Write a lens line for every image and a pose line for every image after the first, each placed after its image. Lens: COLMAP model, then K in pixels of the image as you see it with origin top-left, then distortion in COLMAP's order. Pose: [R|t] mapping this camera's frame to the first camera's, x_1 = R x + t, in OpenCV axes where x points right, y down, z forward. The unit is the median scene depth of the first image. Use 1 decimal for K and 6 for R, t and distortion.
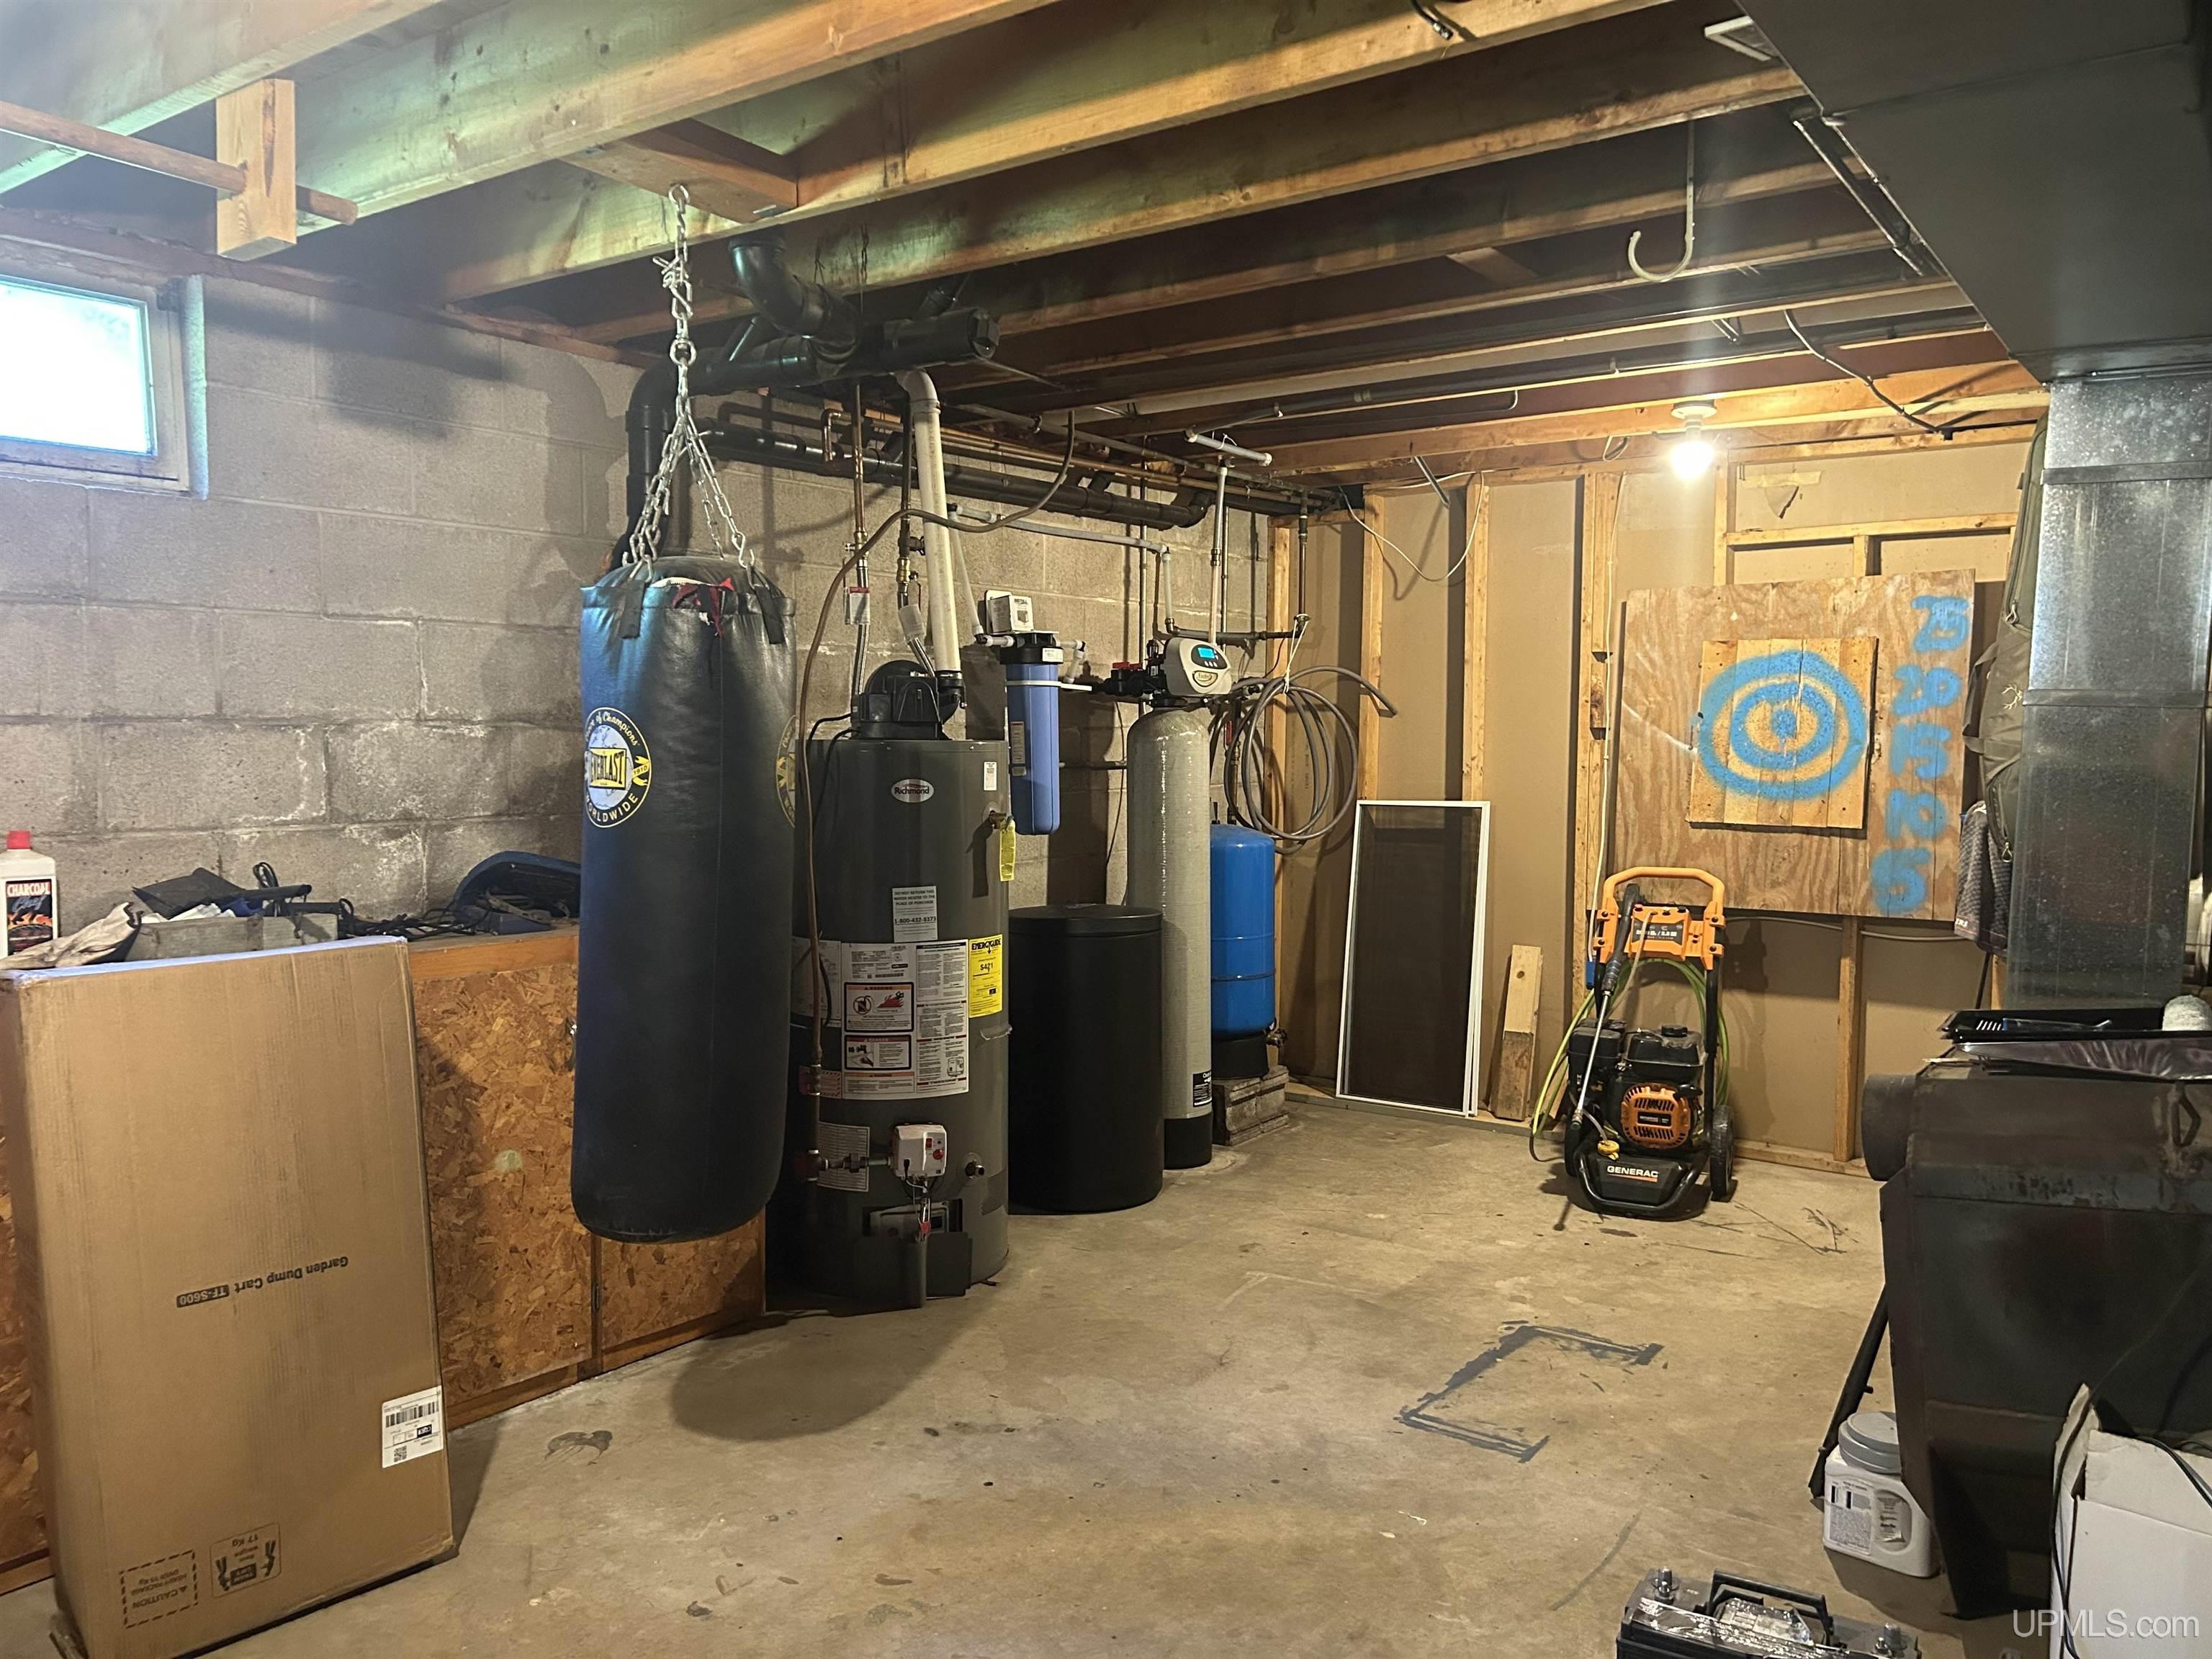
lens RADIAL K [[1649.7, 0, 1113.2], [0, 1649.7, 827.6], [0, 0, 1]] dist [0.101413, -0.221603]
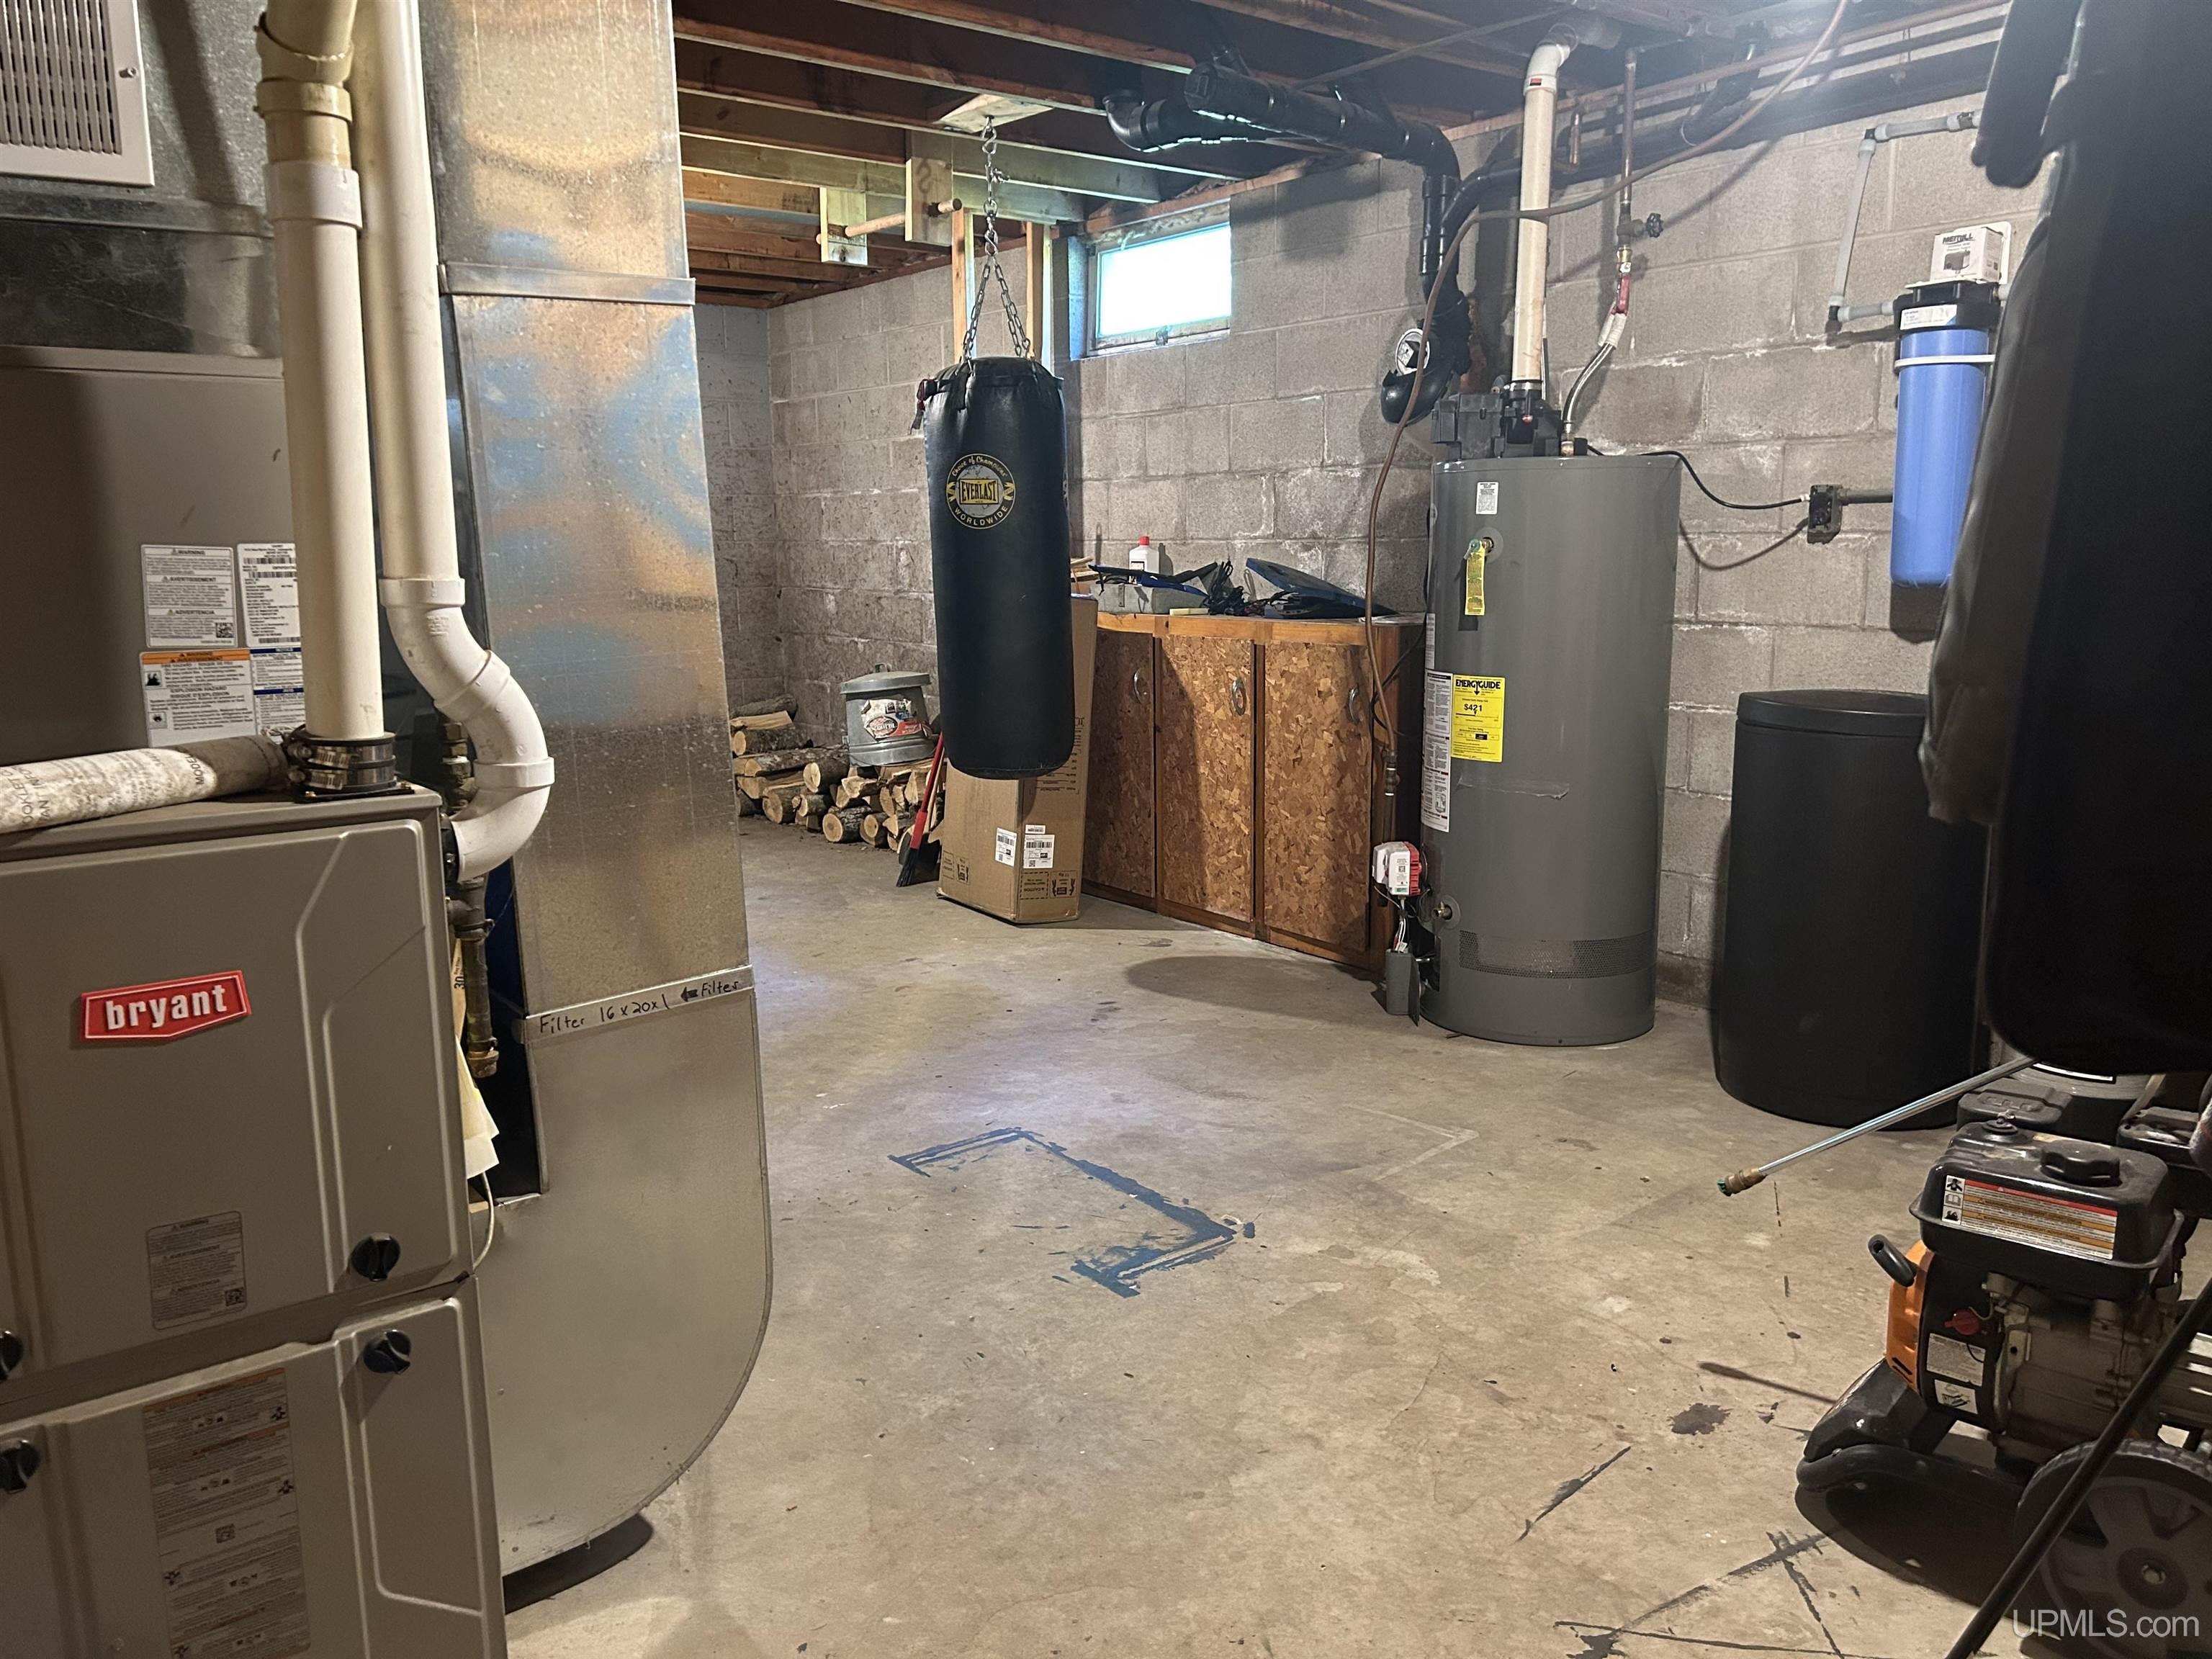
lens RADIAL K [[1649.7, 0, 1113.2], [0, 1649.7, 827.6], [0, 0, 1]] dist [0.101413, -0.221603]
pose [[-0.271812, 0.164036, -0.948267, 1.001275], [-0.047635, 0.981865, 0.183502, -0.013277], [0.961171, 0.095048, -0.259068, 1.201382]]
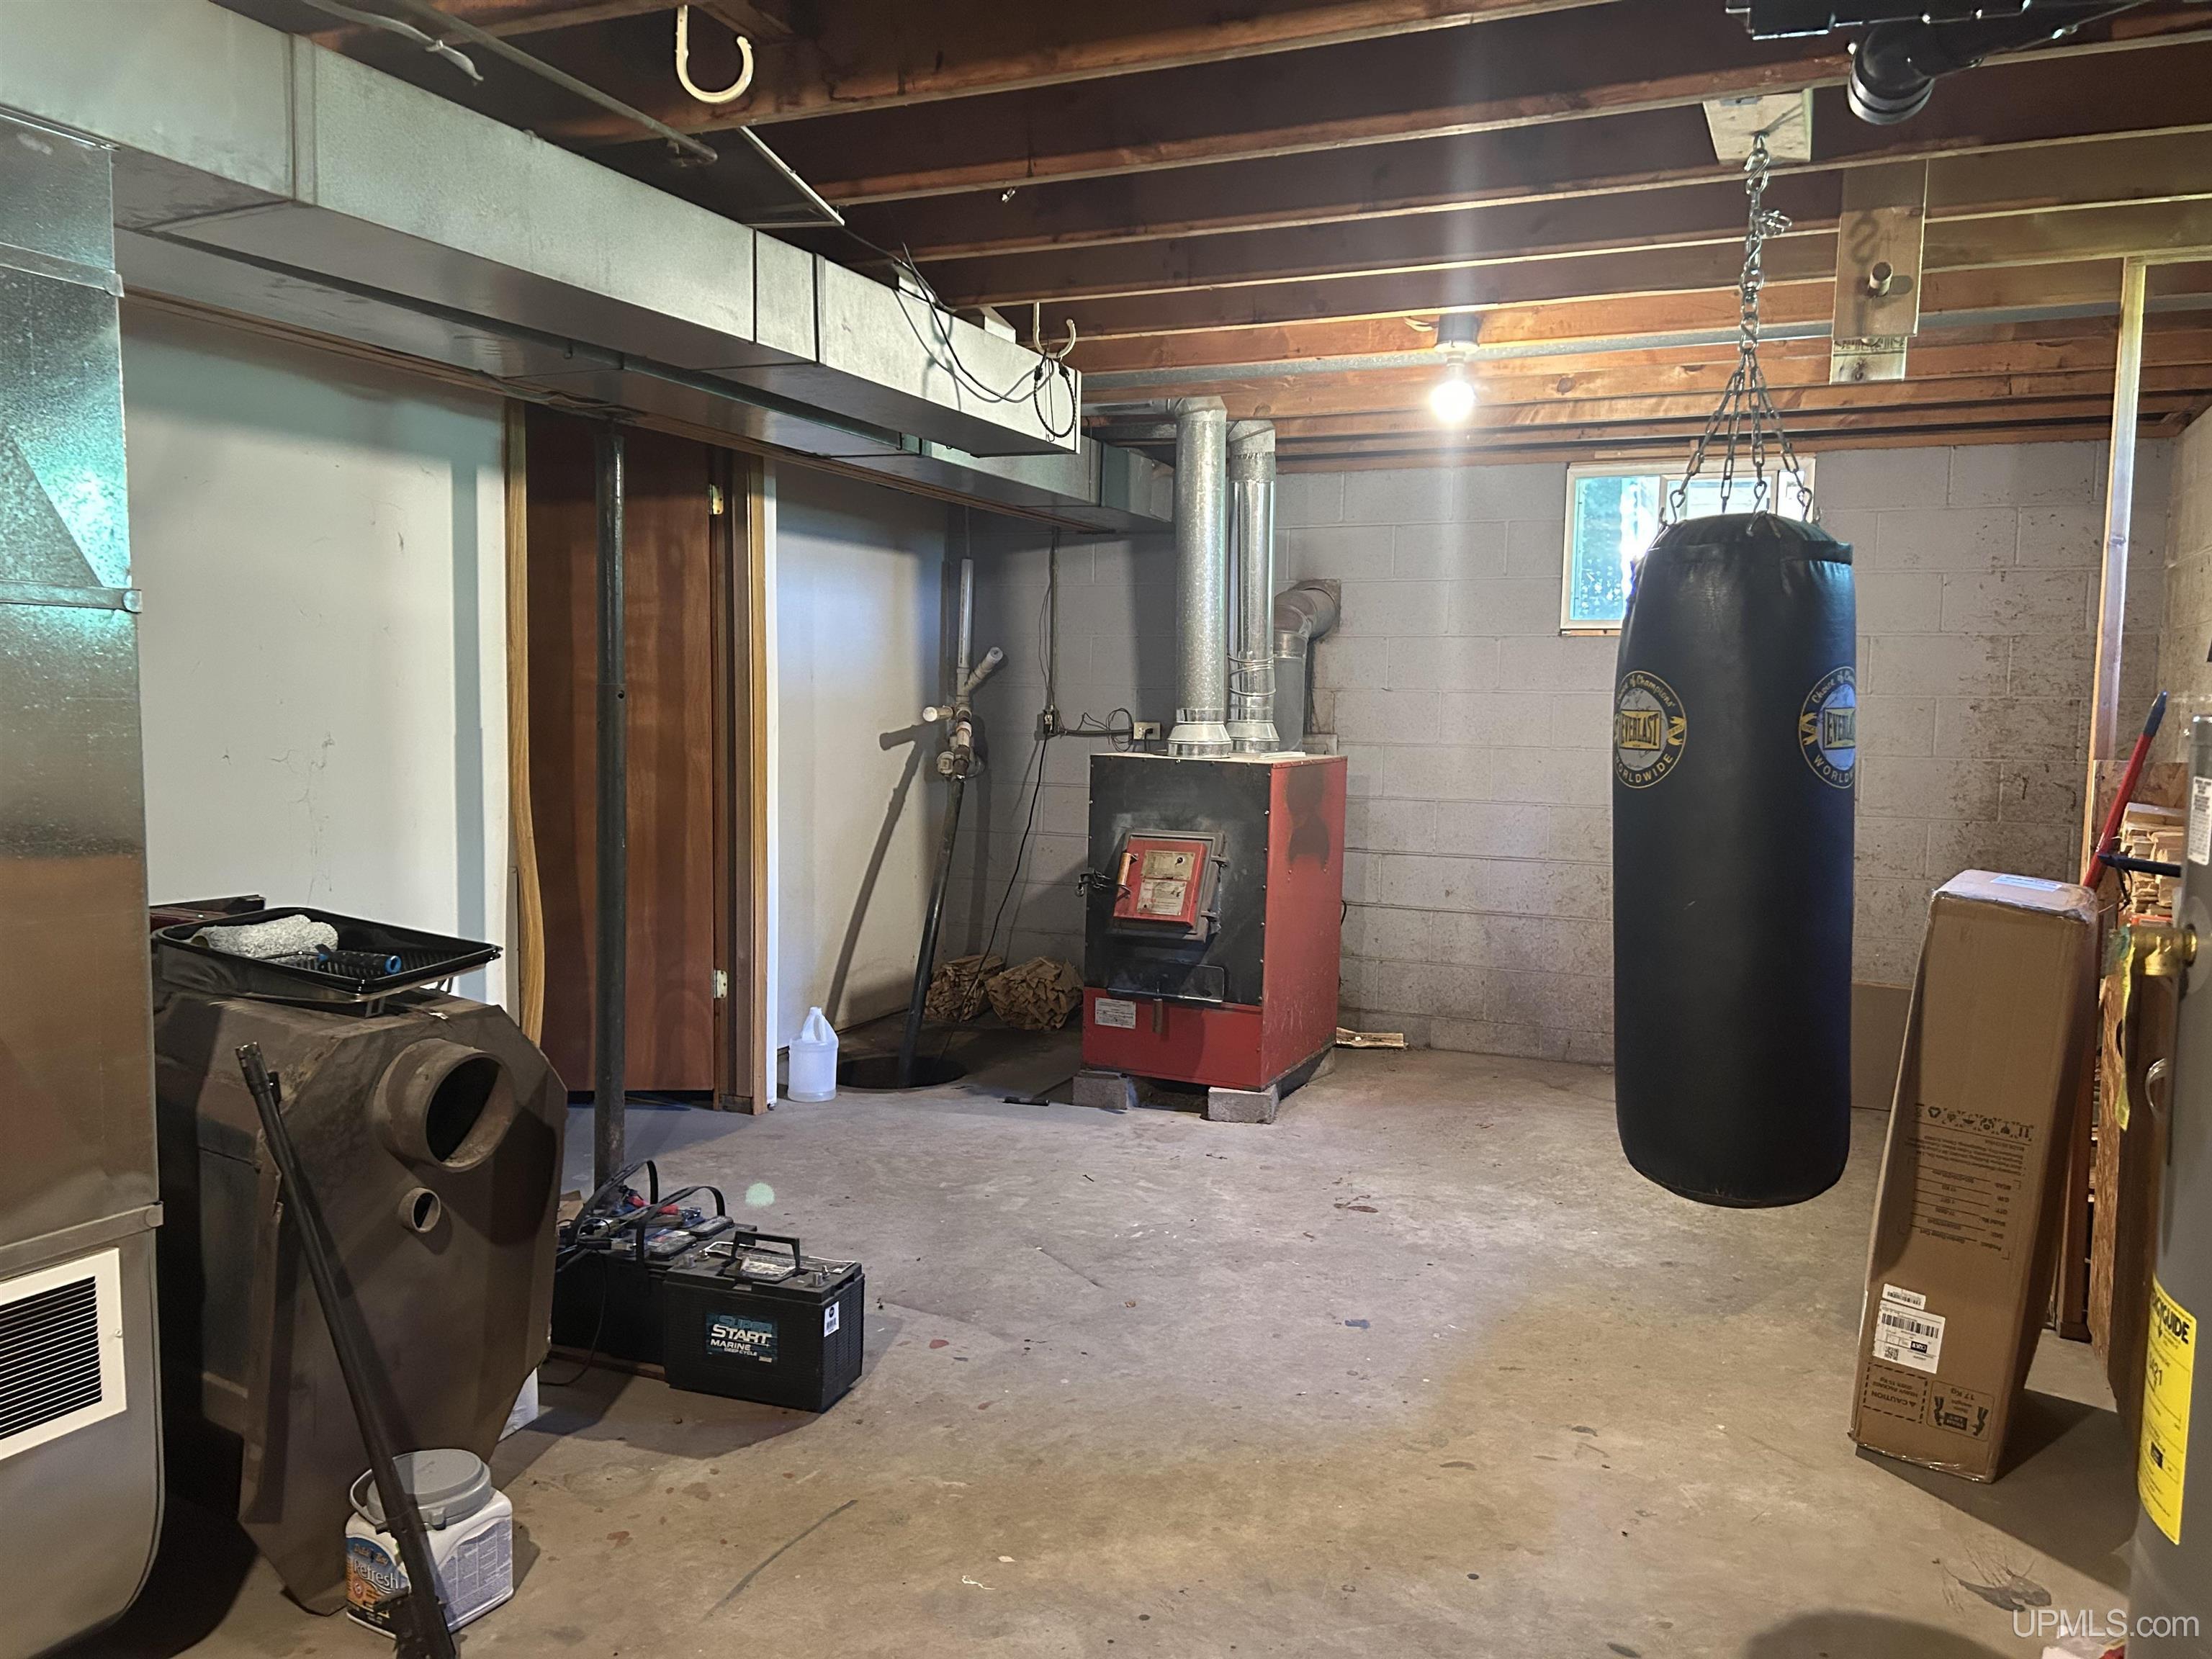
lens RADIAL K [[1659.9, 0, 1106.0], [0, 1659.9, 829.5], [0, 0, 1]] dist [0.007676, 0.003025]
pose [[-0.978045, -0.002606, -0.208376, 0.239909], [-0.031636, 0.990190, 0.136102, -0.077167], [0.205977, 0.139706, -0.968533, 1.453263]]
